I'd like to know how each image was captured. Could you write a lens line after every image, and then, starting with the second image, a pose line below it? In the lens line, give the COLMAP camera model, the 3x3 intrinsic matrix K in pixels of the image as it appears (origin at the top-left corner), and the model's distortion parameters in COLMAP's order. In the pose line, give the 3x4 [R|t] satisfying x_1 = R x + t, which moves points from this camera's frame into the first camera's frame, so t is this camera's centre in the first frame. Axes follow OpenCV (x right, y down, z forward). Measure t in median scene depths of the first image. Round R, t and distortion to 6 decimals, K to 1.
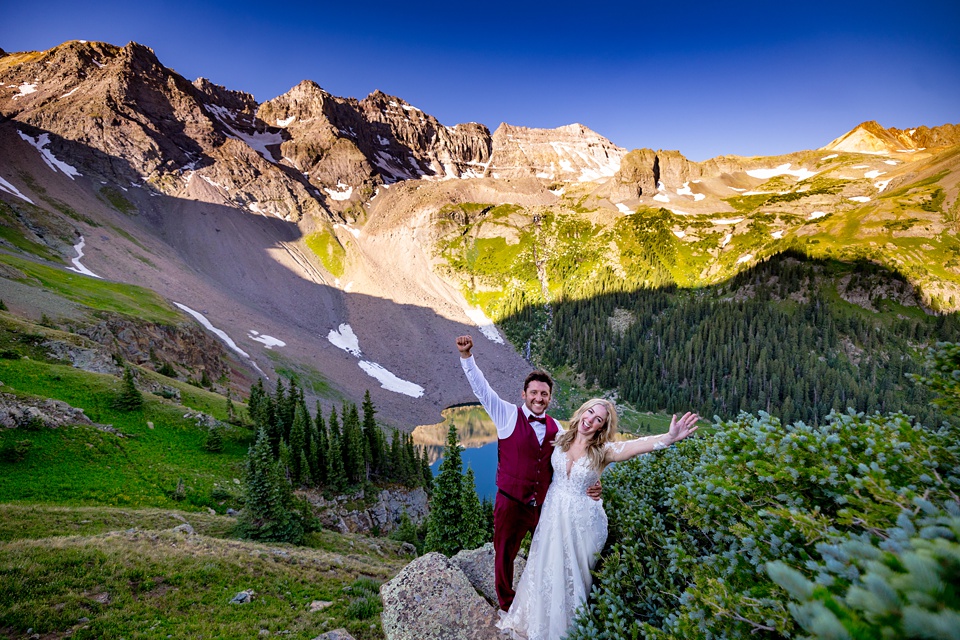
lens RADIAL K [[413.5, 0, 491.2], [0, 413.5, 329.1], [0, 0, 1]] dist [-0.002980, -0.002189]
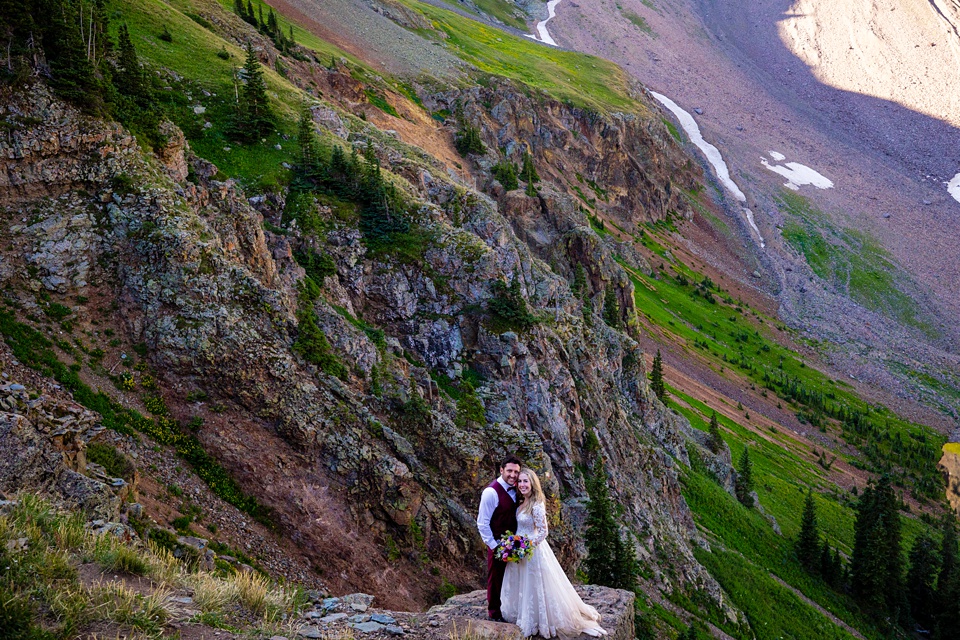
lens RADIAL K [[934.9, 0, 450.9], [0, 934.9, 332.0], [0, 0, 1]] dist [-0.009064, 0.000000]
pose [[0.558184, 0.183032, -0.809277, 0.105189], [-0.085547, 0.982863, 0.163287, 0.063889], [0.825295, -0.021913, 0.564276, 0.111339]]
